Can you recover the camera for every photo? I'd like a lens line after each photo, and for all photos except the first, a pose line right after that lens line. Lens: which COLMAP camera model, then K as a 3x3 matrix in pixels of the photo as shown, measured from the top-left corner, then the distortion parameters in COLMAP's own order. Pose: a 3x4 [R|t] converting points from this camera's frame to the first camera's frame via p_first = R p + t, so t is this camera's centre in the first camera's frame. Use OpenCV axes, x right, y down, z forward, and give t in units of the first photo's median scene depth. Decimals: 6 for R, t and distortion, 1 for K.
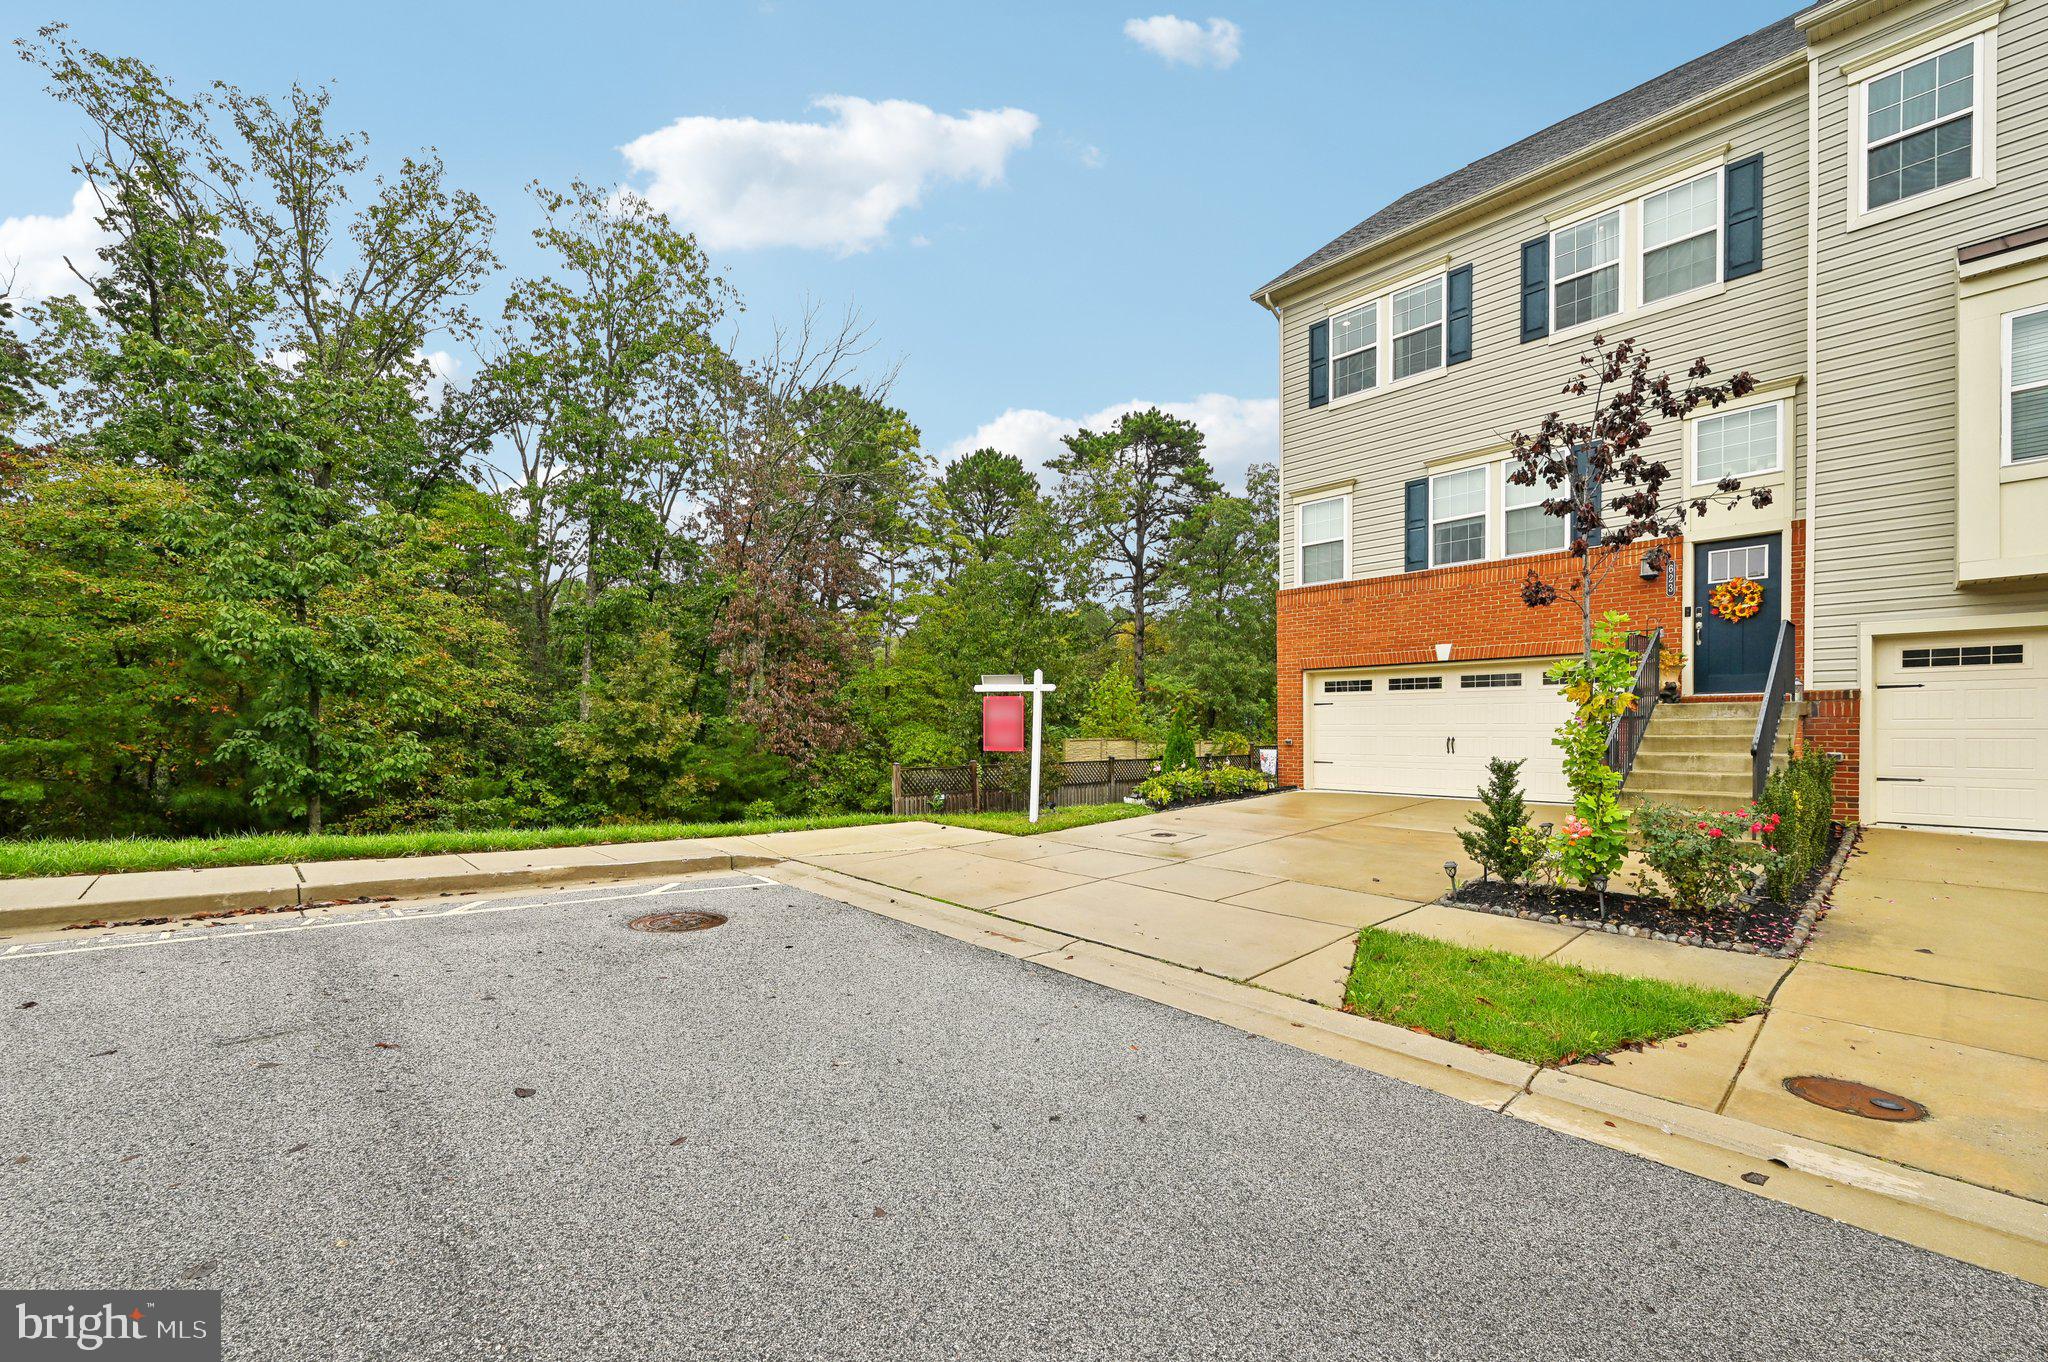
lens RADIAL K [[812.2, 0, 1021.2], [0, 812.2, 699.9], [0, 0, 1]] dist [0.002407, 0.000296]
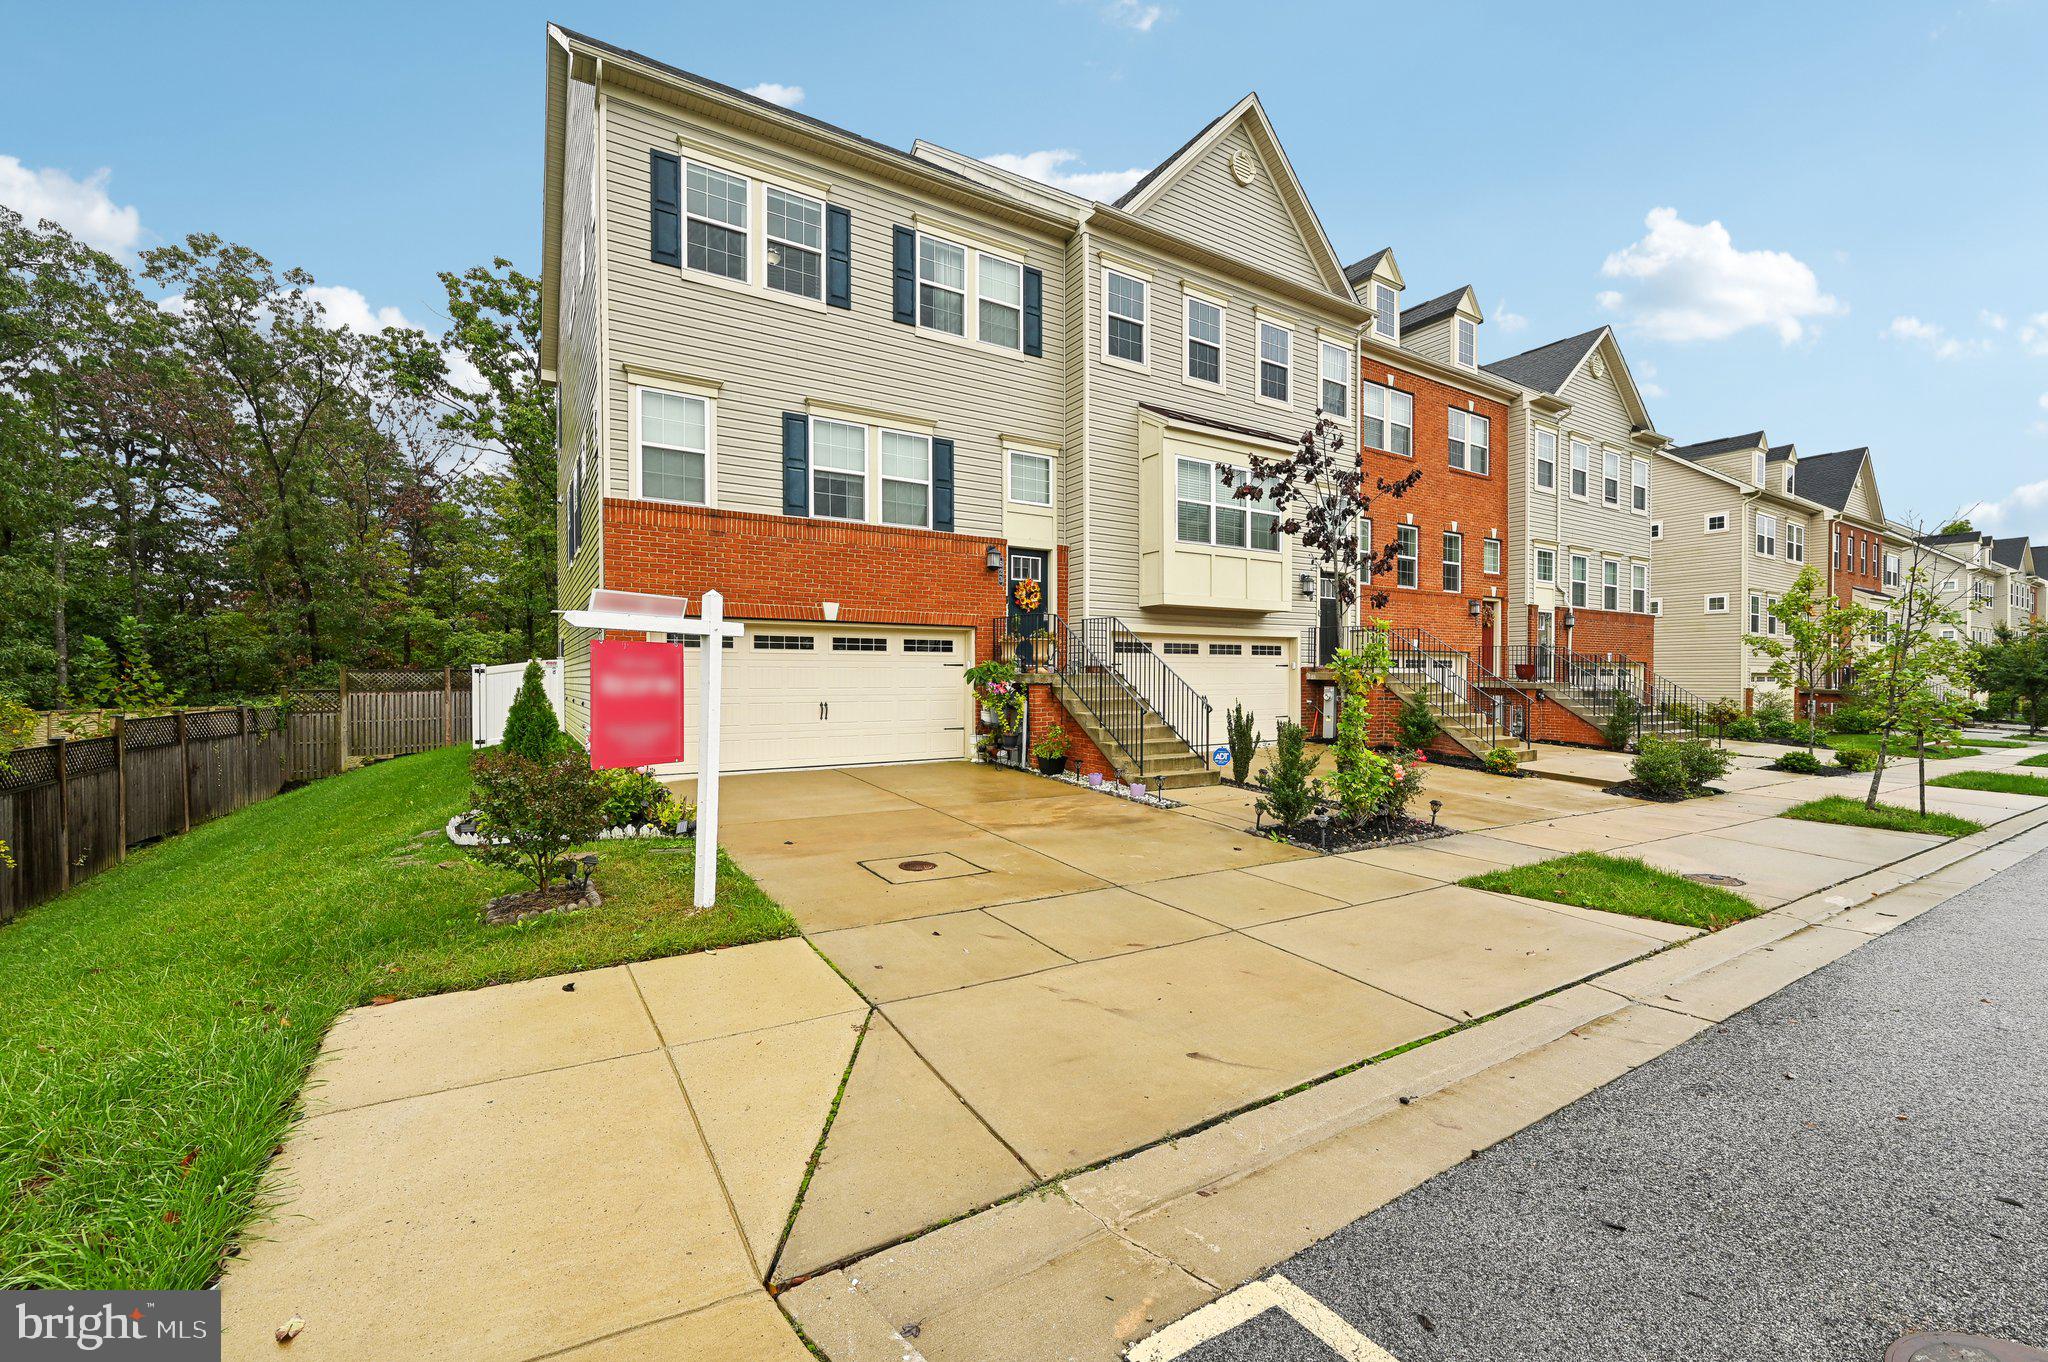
lens RADIAL K [[798.2, 0, 1024.0], [0, 798.2, 681.0], [0, 0, 1]] dist [-0.002307, -0.000125]
pose [[0.199738, 0.003914, 0.979841, -0.330913], [-0.031065, 0.999515, 0.002340, 0.012228], [-0.979357, -0.030906, 0.199763, 0.594224]]
